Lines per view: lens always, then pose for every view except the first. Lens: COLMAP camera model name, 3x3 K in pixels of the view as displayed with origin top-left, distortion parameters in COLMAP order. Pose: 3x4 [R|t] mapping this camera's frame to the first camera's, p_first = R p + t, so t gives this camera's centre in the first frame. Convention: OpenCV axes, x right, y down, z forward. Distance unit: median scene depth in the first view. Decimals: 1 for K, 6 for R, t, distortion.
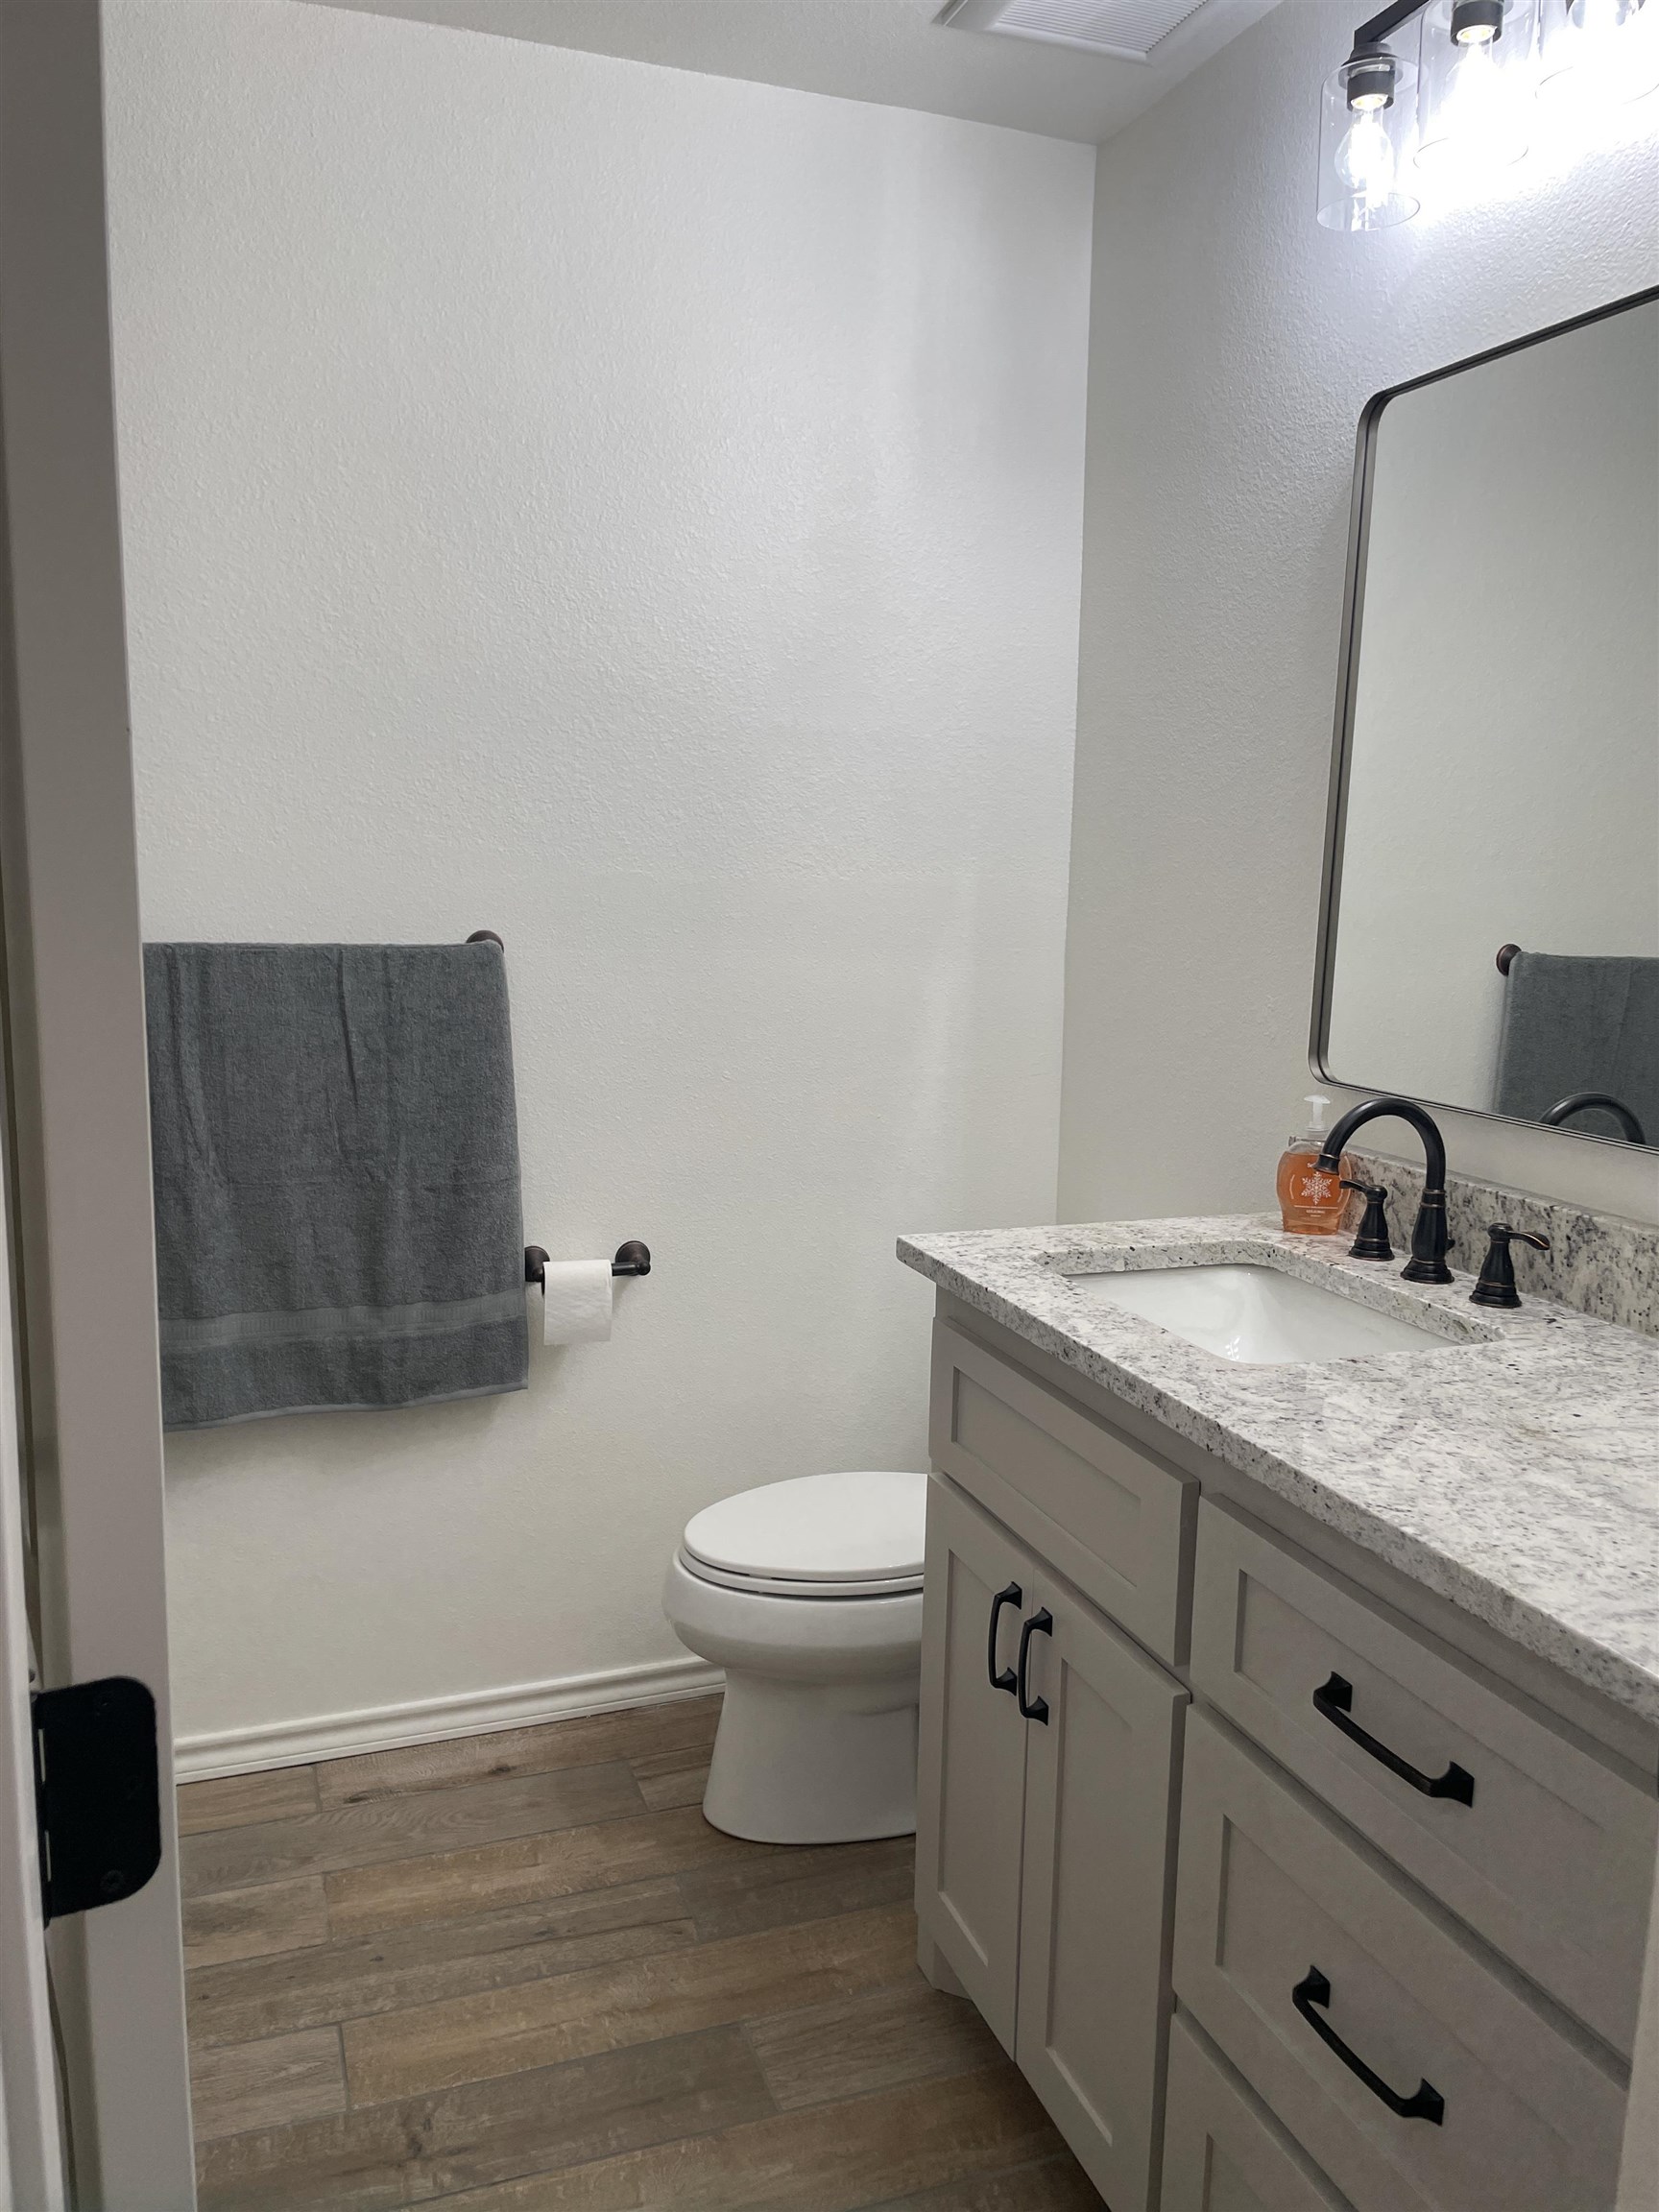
lens RADIAL K [[1673.1, 0, 838.2], [0, 1673.1, 1110.4], [0, 0, 1]] dist [0.095171, -0.121041]
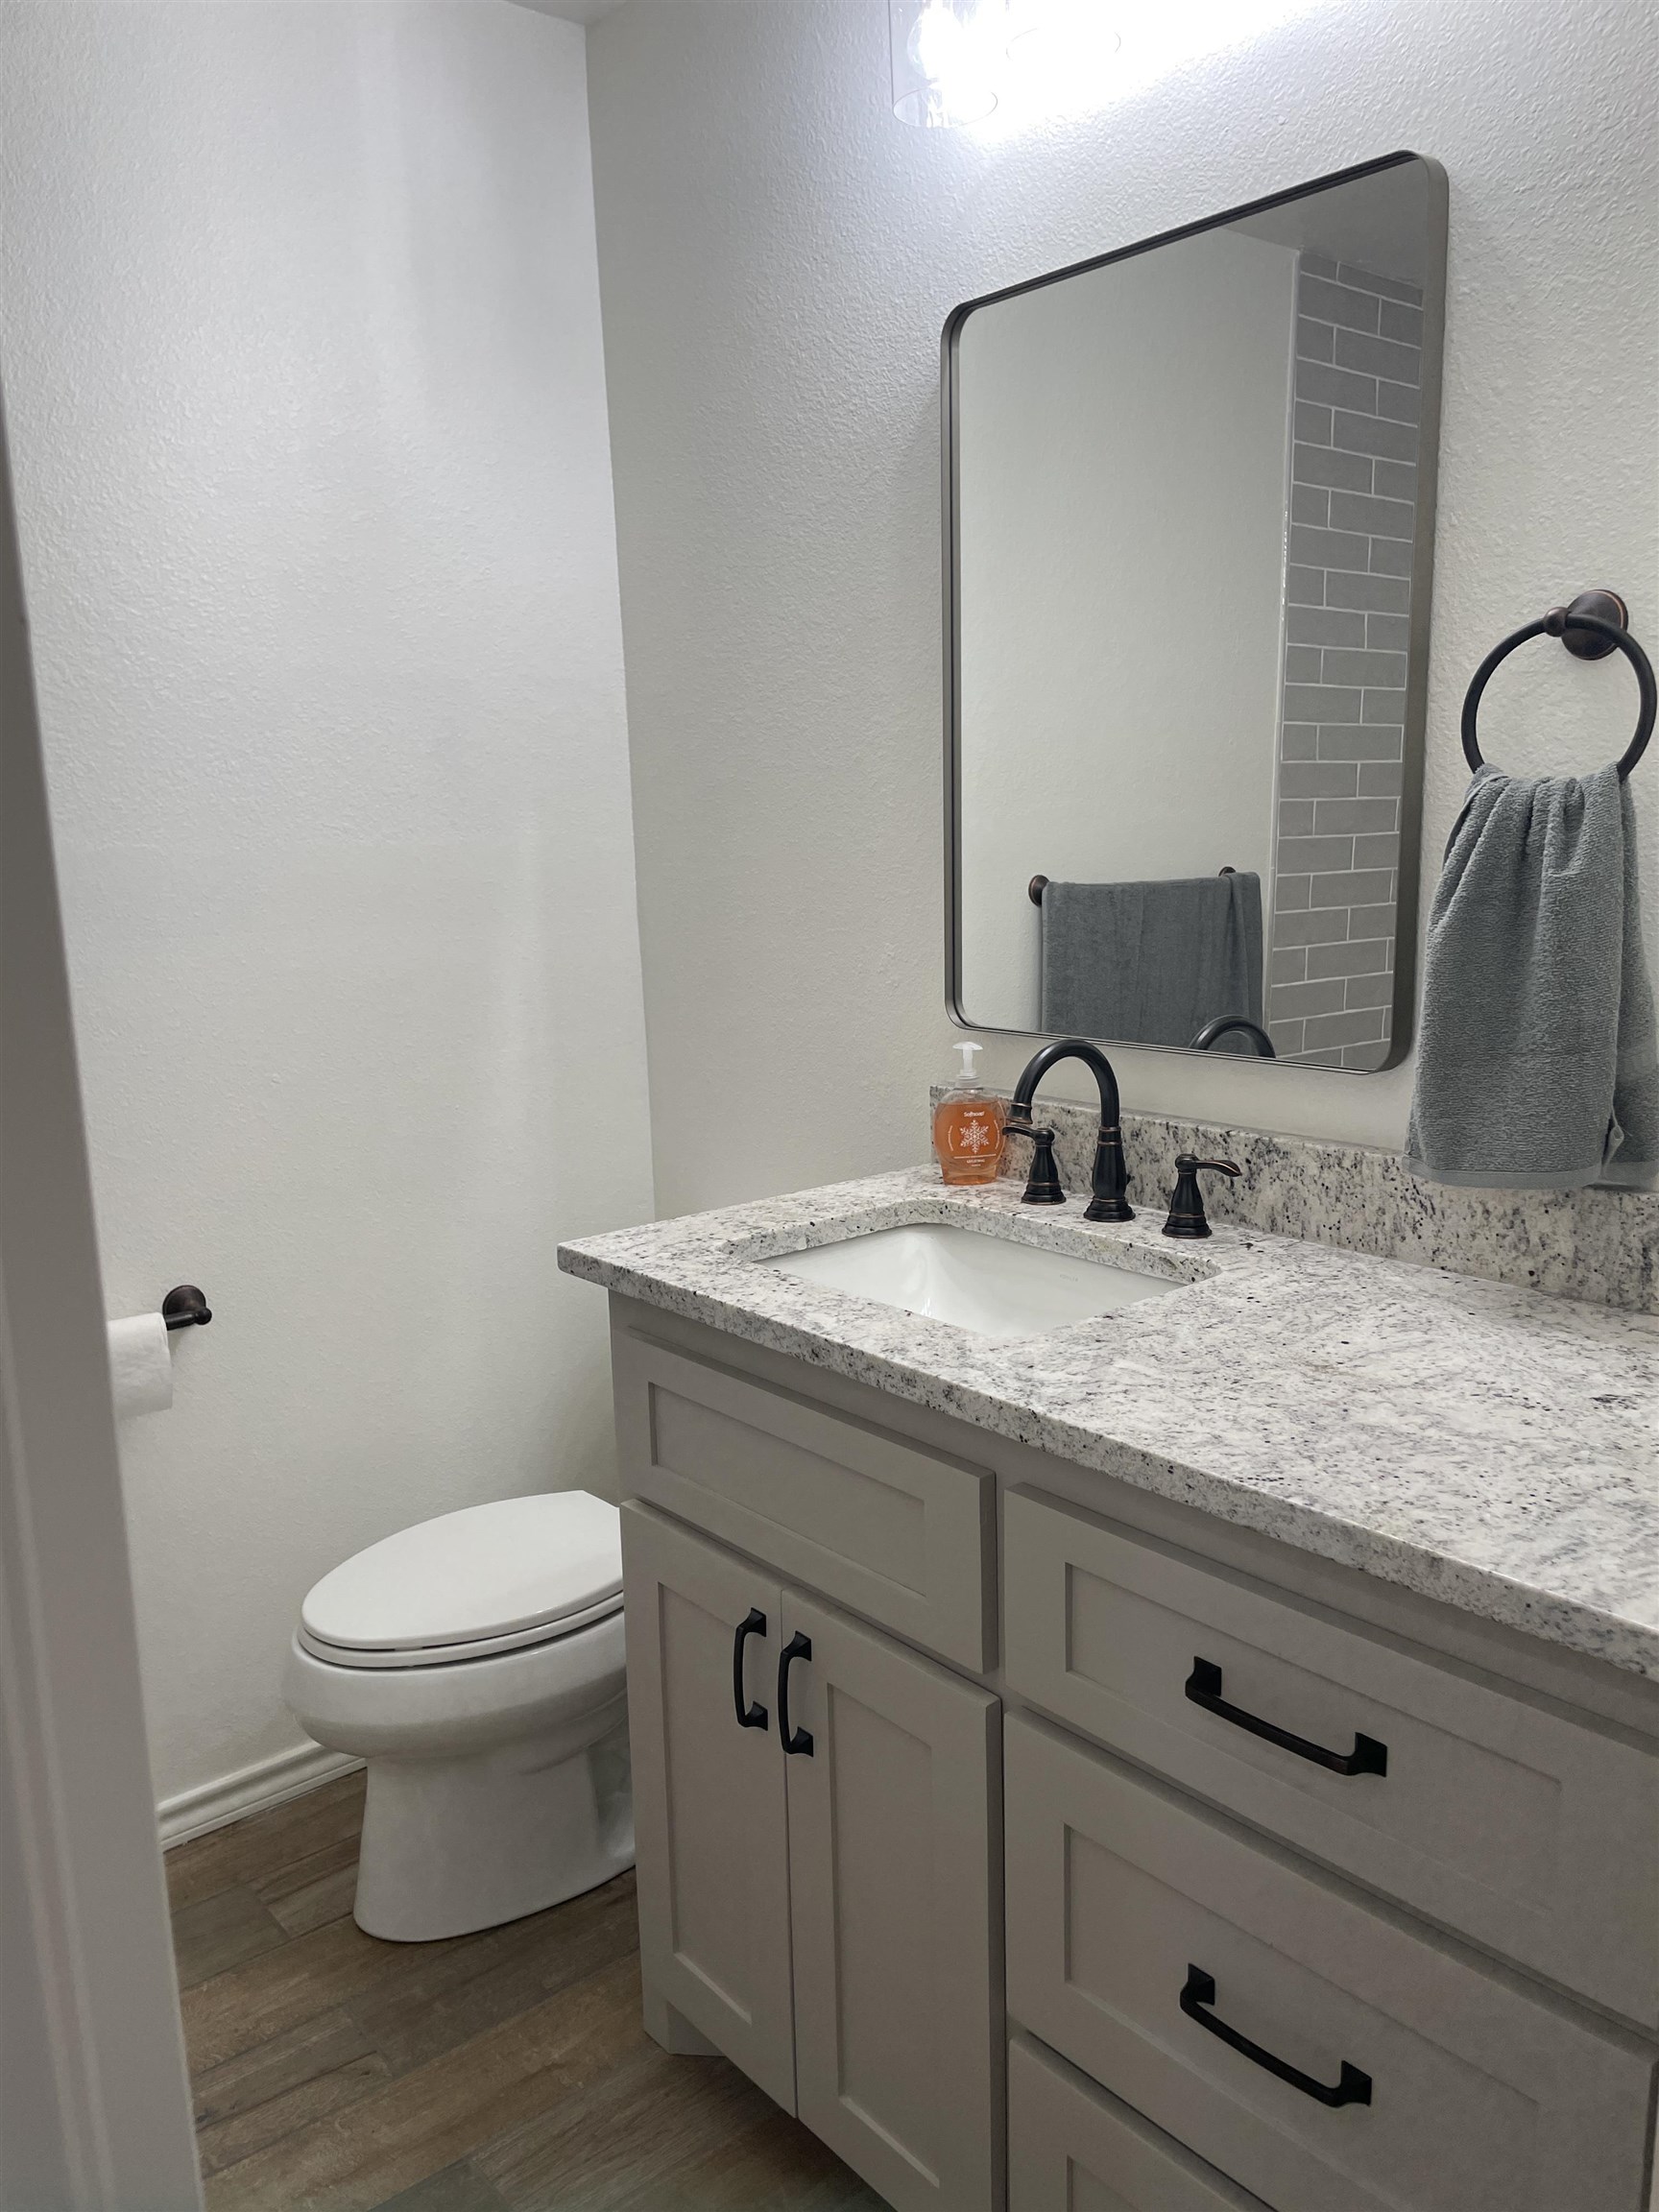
lens RADIAL K [[1673.1, 0, 826.0], [0, 1673.1, 1111.0], [0, 0, 1]] dist [0.095171, -0.121041]
pose [[0.940085, -0.105902, 0.324076, -0.120256], [0.096956, 0.994330, 0.043677, -0.021426], [-0.326864, -0.009640, 0.945022, 0.126747]]
